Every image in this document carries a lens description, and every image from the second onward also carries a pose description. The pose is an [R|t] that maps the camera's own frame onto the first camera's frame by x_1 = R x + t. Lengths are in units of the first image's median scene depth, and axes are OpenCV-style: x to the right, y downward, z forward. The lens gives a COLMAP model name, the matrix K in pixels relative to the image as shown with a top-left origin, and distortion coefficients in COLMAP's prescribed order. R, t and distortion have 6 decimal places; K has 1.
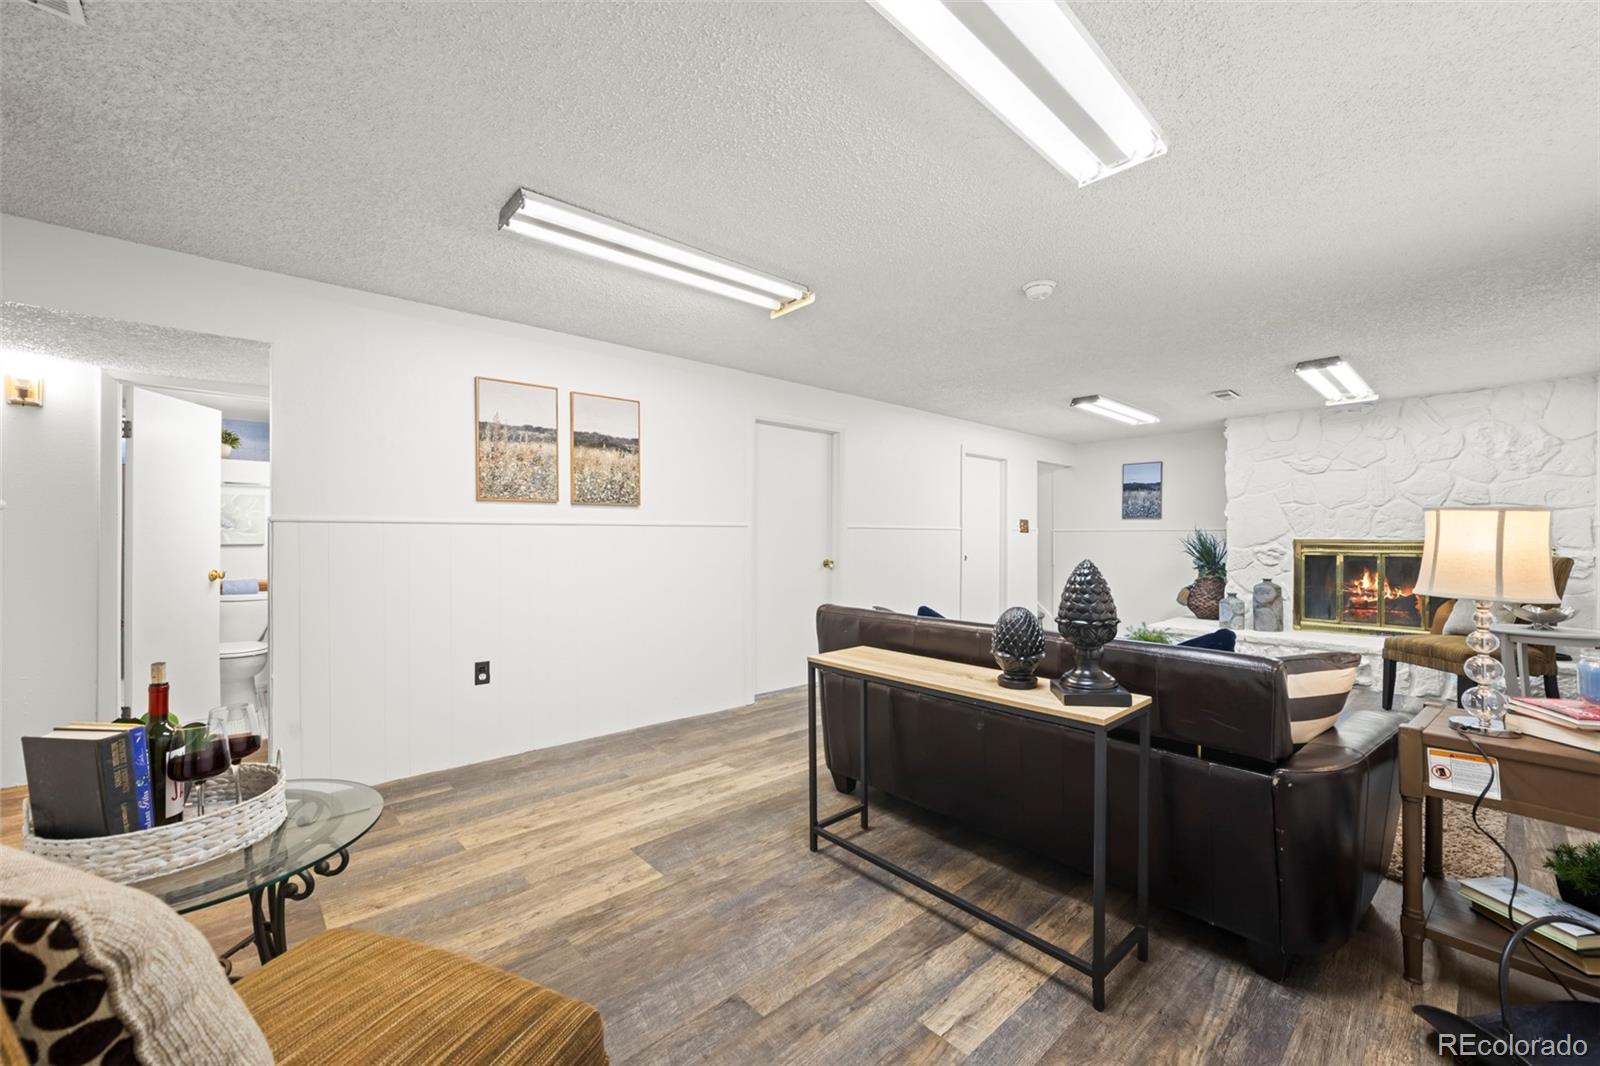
lens RADIAL K [[637.3, 0, 790.3], [0, 637.3, 538.9], [0, 0, 1]] dist [-0.018200, 0.006390]
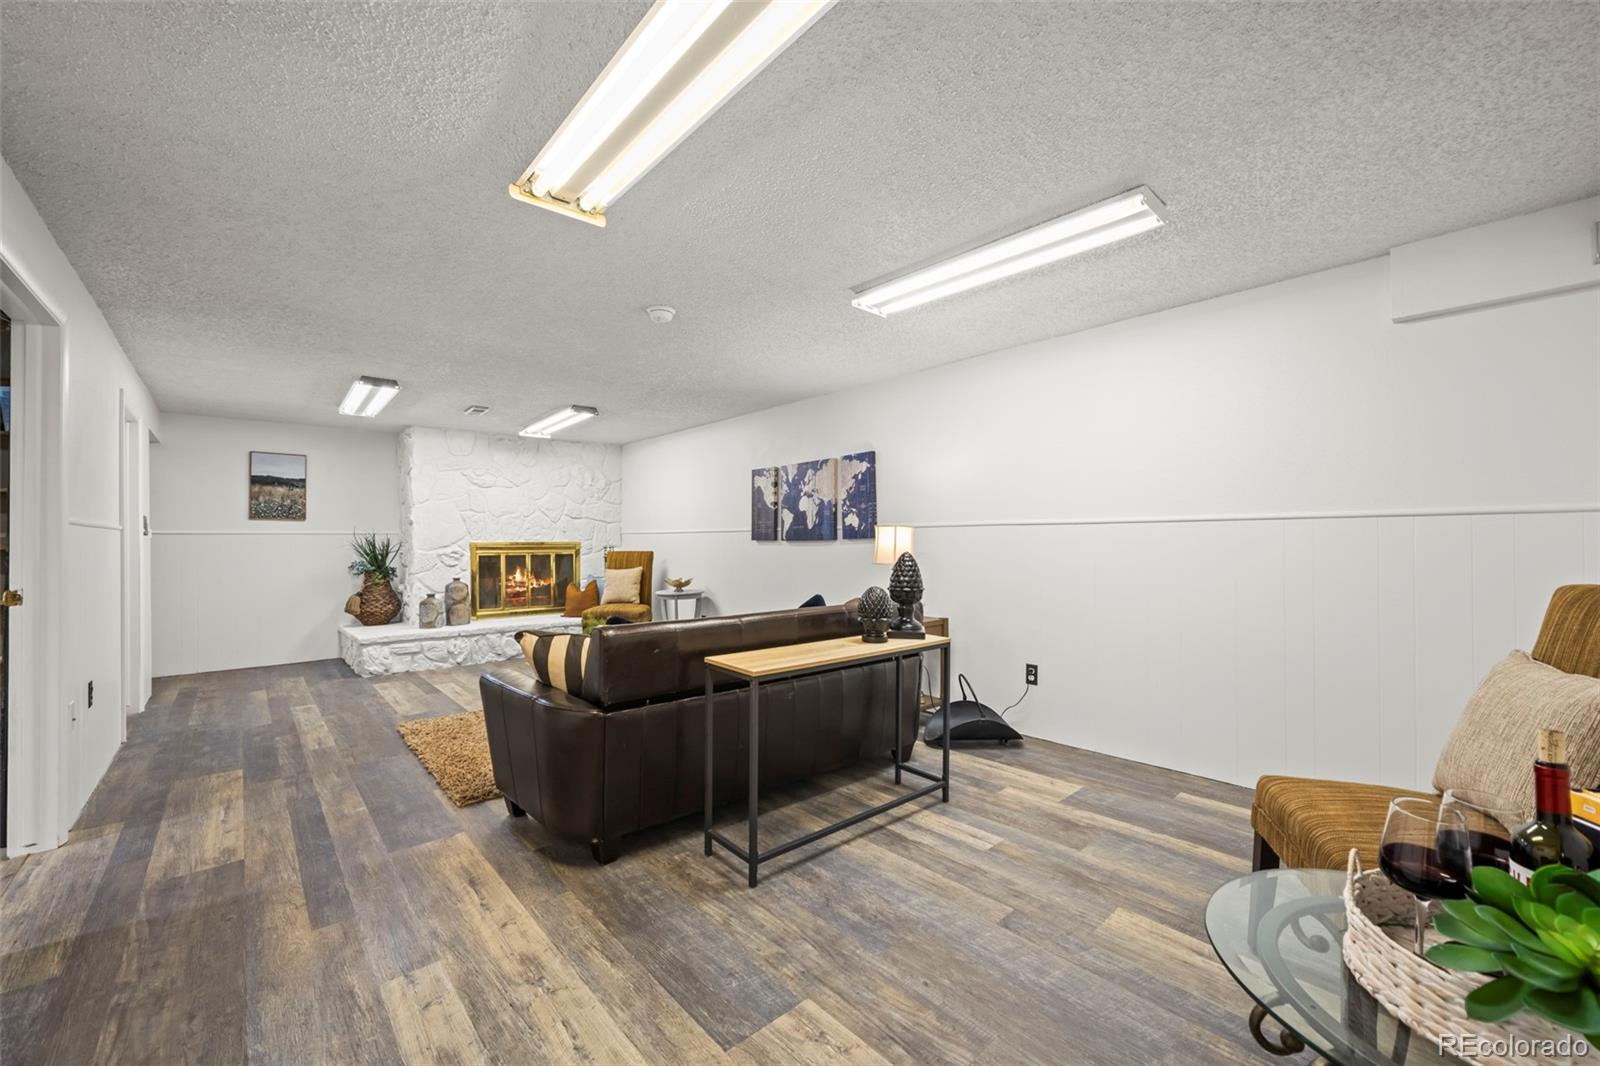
lens RADIAL K [[637.3, 0, 801.5], [0, 637.3, 541.3], [0, 0, 1]] dist [-0.018200, 0.006390]
pose [[-0.005436, -0.003358, 0.999980, -0.451089], [0.007622, 0.999965, 0.003399, -0.000866], [-0.999956, 0.007640, -0.005410, 0.487530]]
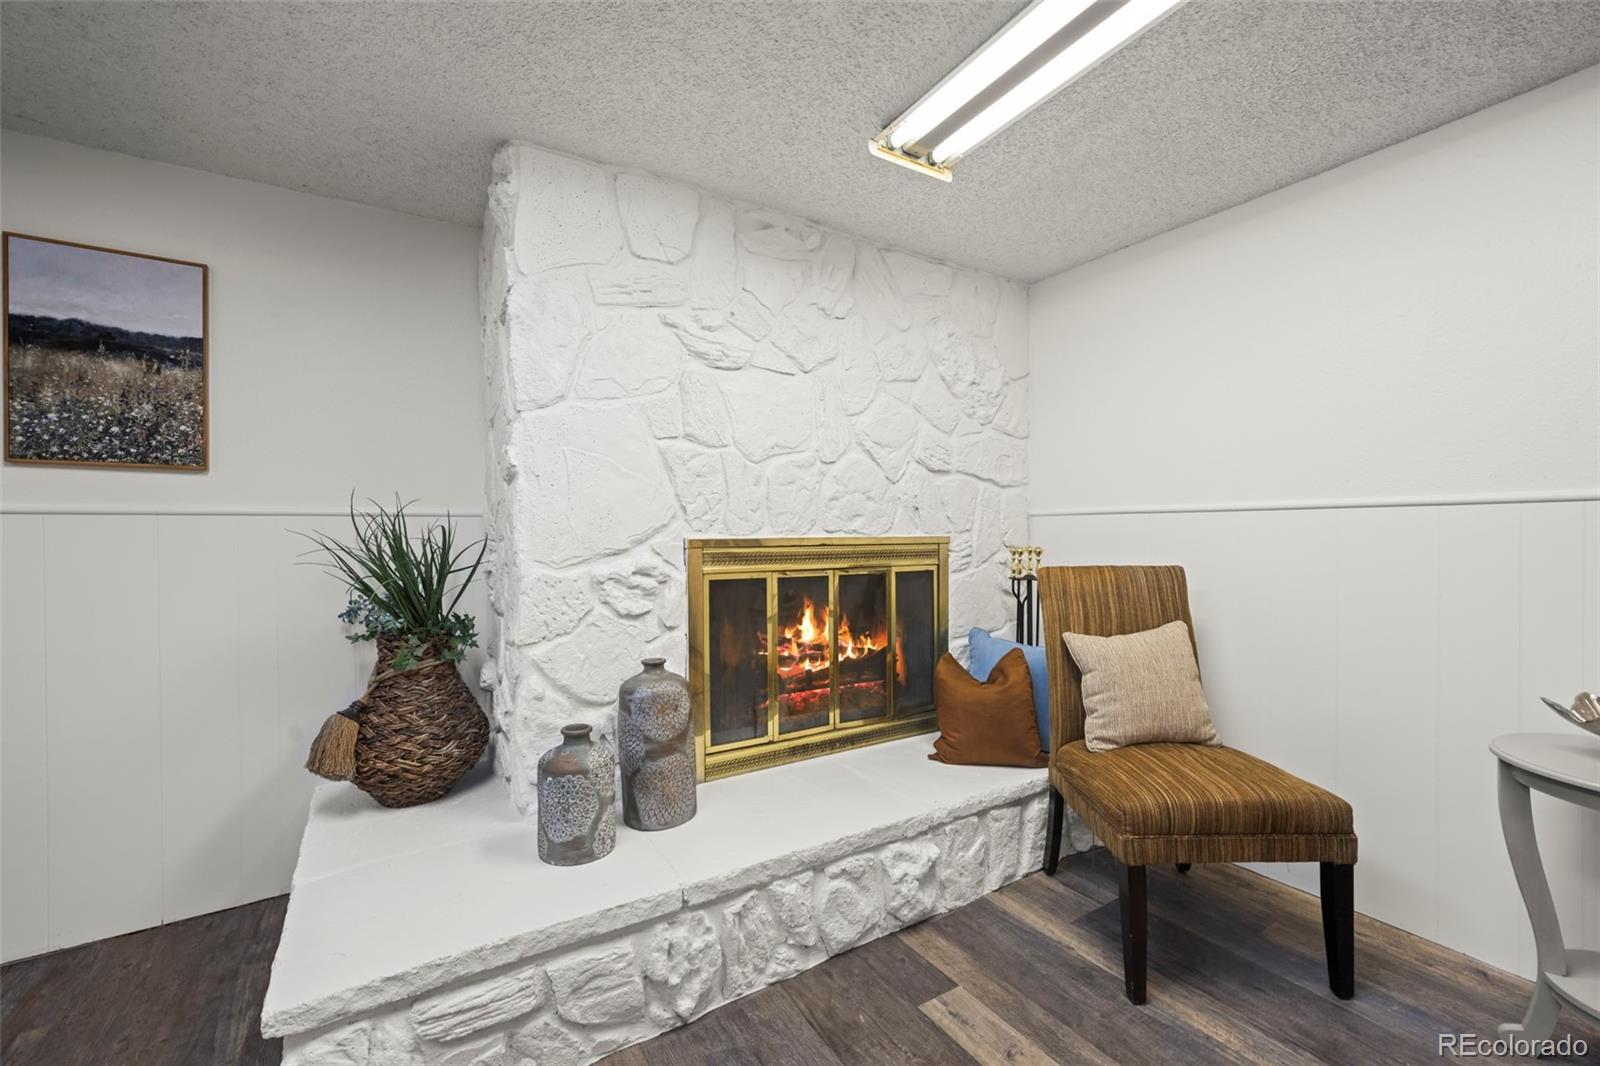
lens RADIAL K [[637.3, 0, 801.5], [0, 637.3, 543.6], [0, 0, 1]] dist [-0.018200, 0.006390]
pose [[0.159473, -0.022118, 0.986954, 0.539995], [0.008479, 0.999743, 0.021035, -0.005090], [-0.987166, 0.005014, 0.159620, 1.069094]]
